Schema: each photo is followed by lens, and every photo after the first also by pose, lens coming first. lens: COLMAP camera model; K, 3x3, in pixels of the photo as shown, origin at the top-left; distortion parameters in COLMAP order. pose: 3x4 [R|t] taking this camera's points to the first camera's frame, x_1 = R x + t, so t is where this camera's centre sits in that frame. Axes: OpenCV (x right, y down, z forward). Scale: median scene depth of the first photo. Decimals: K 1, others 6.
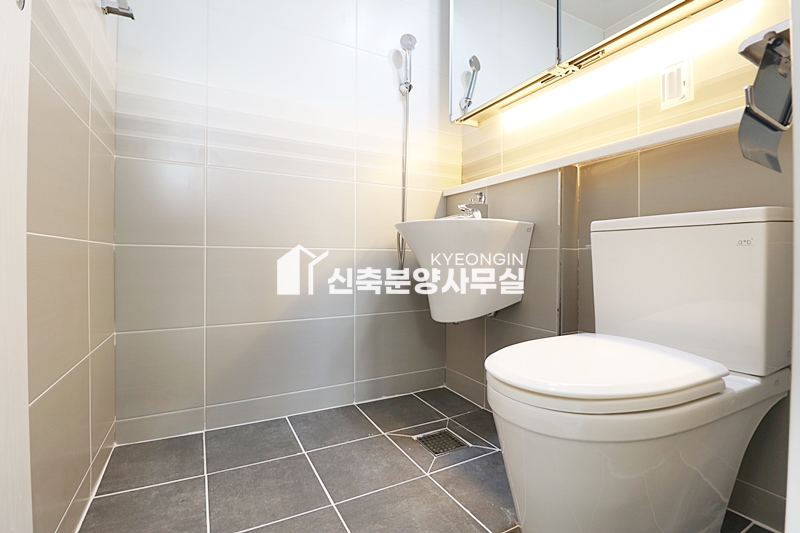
lens RADIAL K [[367.7, 0, 395.9], [0, 367.7, 262.4], [0, 0, 1]] dist [0.030251, 0.000743]
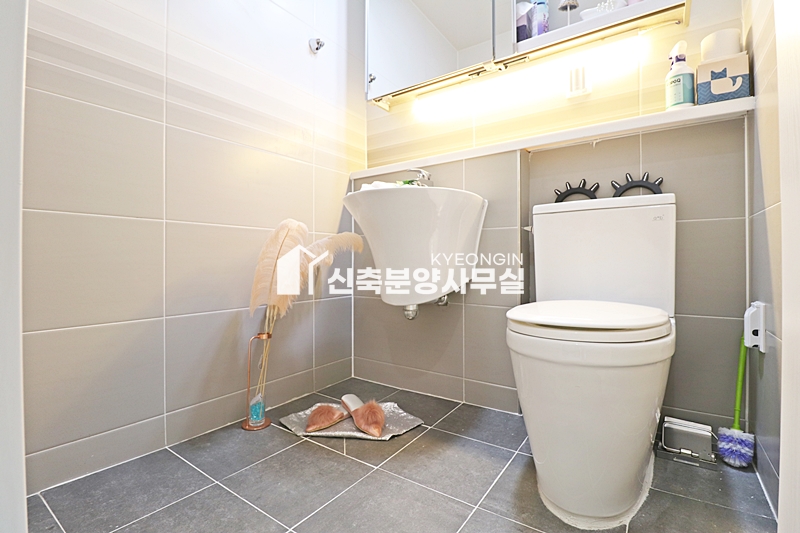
lens RADIAL K [[367.7, 0, 400.9], [0, 367.7, 263.8], [0, 0, 1]] dist [0.030251, 0.000743]
pose [[0.902701, 0.003361, 0.430255, -0.182838], [-0.003750, 0.999993, 0.000056, 0.042583], [-0.430252, -0.001664, 0.902707, 0.097347]]
